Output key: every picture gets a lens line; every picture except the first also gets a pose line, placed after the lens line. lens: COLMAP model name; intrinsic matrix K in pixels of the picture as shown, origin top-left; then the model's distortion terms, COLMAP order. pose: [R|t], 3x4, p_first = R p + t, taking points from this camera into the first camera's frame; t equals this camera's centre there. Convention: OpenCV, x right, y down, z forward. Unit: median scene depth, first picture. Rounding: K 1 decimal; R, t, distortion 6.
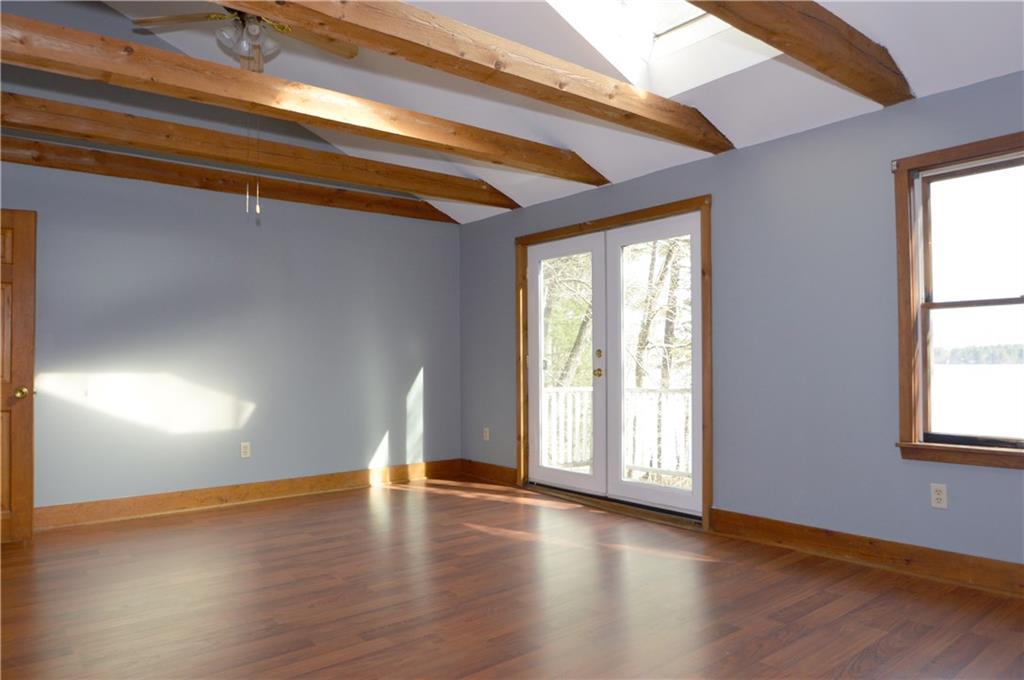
lens RADIAL K [[688.6, 0, 513.1], [0, 688.6, 358.2], [0, 0, 1]] dist [-0.001218, -0.000856]
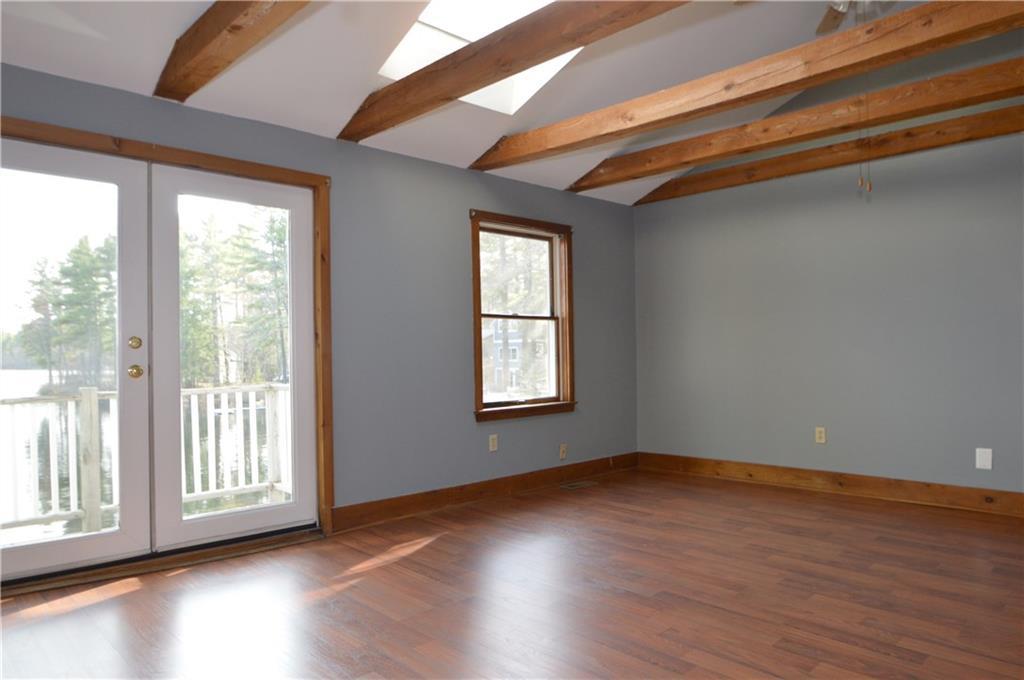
lens RADIAL K [[688.6, 0, 513.1], [0, 688.6, 358.2], [0, 0, 1]] dist [-0.001218, -0.000856]
pose [[-0.076191, 0.001000, 0.997093, -0.700756], [0.004775, 0.999988, -0.000638, 0.012847], [-0.997082, 0.004713, -0.076195, 0.851112]]
